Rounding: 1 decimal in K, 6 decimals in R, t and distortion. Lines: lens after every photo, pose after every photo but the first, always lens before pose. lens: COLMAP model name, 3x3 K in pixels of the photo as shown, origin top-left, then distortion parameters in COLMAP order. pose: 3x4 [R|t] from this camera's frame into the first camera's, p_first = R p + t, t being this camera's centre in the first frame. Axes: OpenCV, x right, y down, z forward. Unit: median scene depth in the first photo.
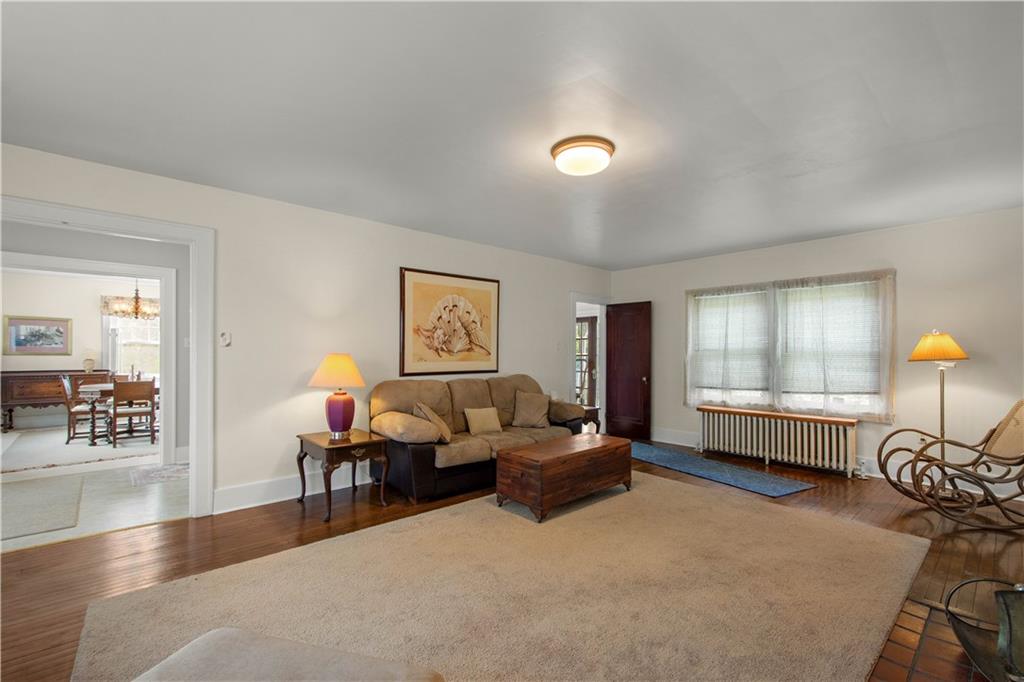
lens RADIAL K [[450.6, 0, 515.6], [0, 450.6, 347.3], [0, 0, 1]] dist [0.002903, -0.000098]
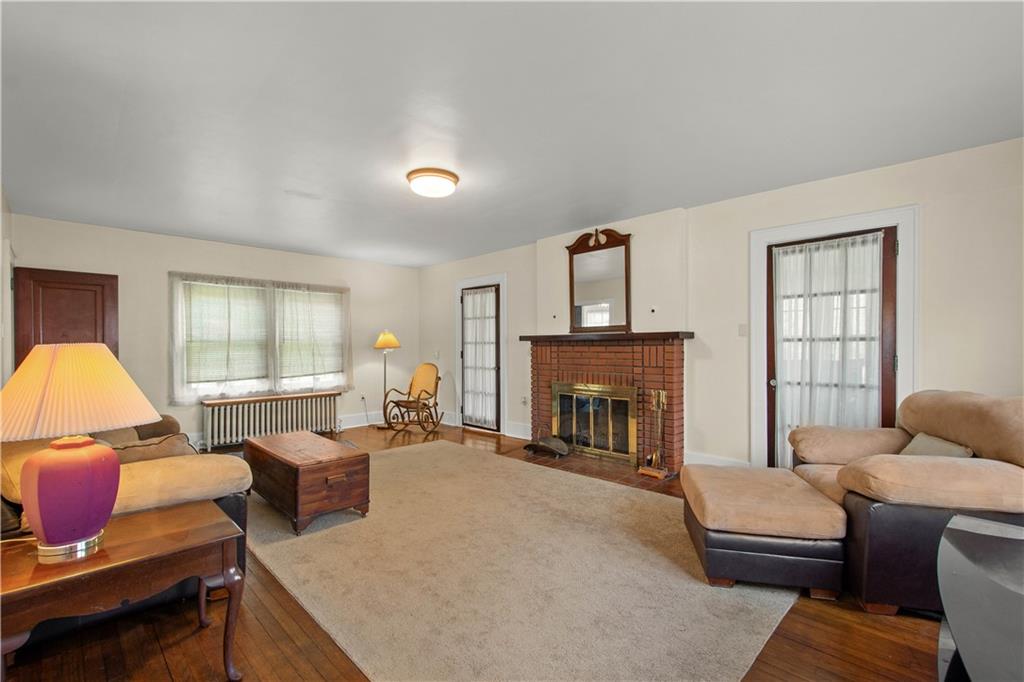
lens RADIAL K [[450.6, 0, 509.9], [0, 450.6, 346.8], [0, 0, 1]] dist [0.002903, -0.000098]
pose [[-0.040250, -0.008892, 0.999150, -0.581495], [-0.012059, 0.999892, 0.008412, 0.002864], [-0.999117, -0.011711, -0.040353, 0.444994]]
